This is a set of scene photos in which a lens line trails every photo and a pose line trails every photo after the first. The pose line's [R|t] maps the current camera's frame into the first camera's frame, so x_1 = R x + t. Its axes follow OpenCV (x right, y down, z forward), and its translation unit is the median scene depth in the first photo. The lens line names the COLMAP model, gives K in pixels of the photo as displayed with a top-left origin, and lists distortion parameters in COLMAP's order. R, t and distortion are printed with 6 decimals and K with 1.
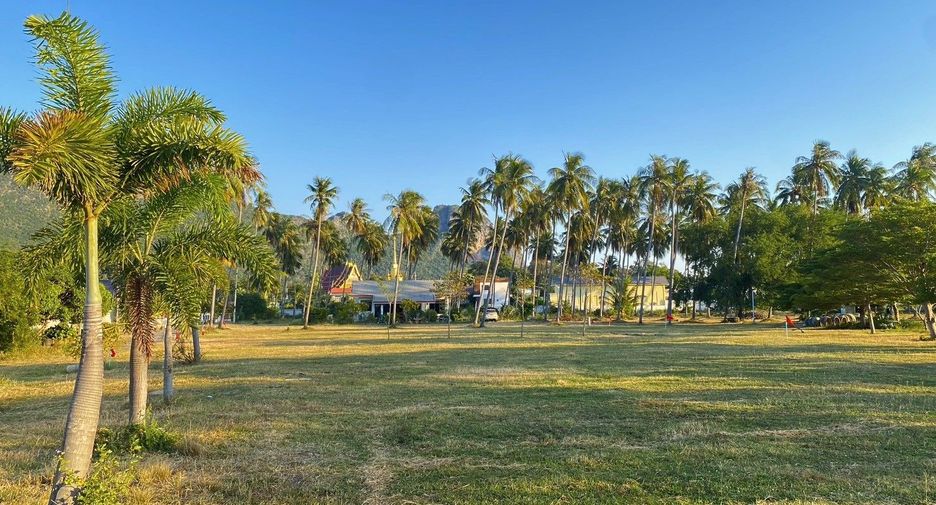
lens RADIAL K [[698.0, 0, 468.0], [0, 698.0, 252.5], [0, 0, 1]] dist [0.055686, -0.002309]
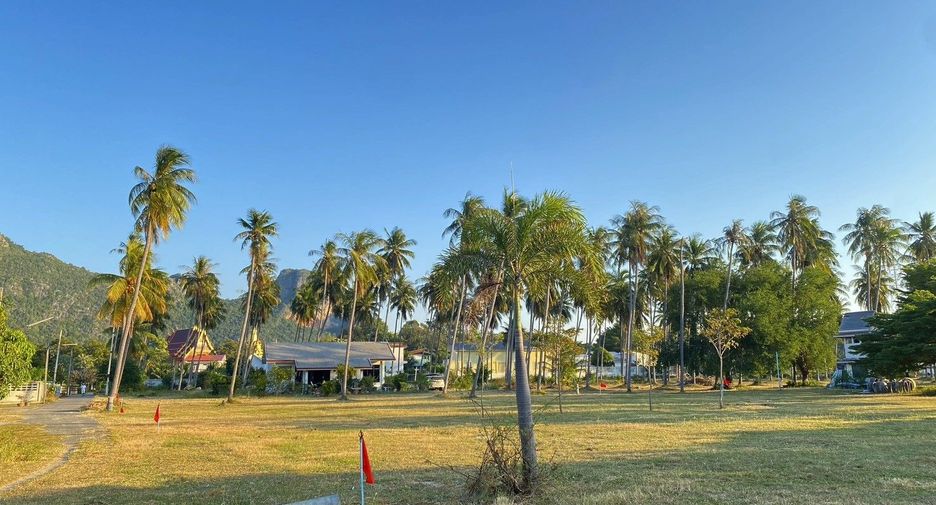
lens RADIAL K [[698.0, 0, 468.0], [0, 698.0, 252.5], [0, 0, 1]] dist [0.055686, -0.002309]
pose [[0.975597, 0.030108, 0.217496, -0.124103], [-0.009014, 0.995211, -0.097337, 0.014041], [-0.219385, 0.093002, 0.971196, 0.146517]]
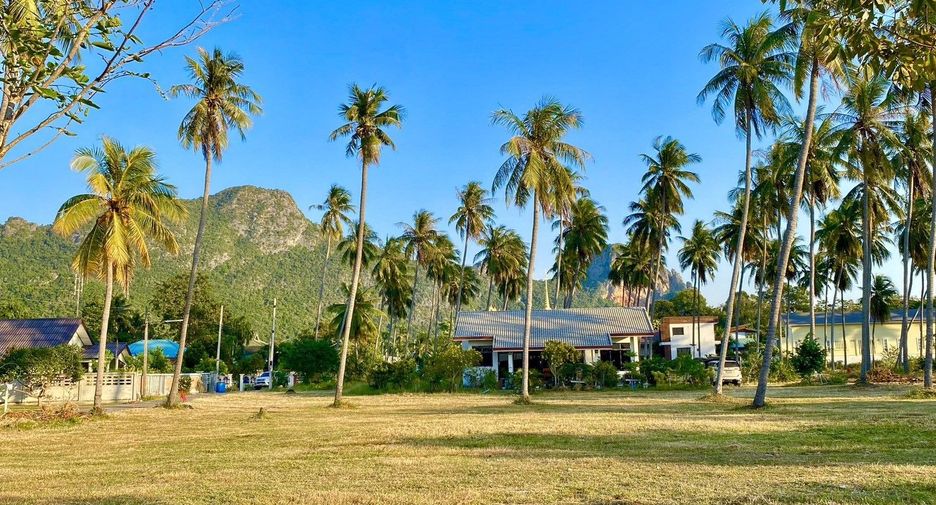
lens RADIAL K [[762.2, 0, 455.7], [0, 762.2, 234.2], [0, 0, 1]] dist [-0.010066, -0.007733]
pose [[0.973977, -0.047372, -0.221643, -0.031283], [0.027685, 0.995457, -0.091102, 0.036454], [0.224951, 0.082595, 0.970863, 0.431013]]
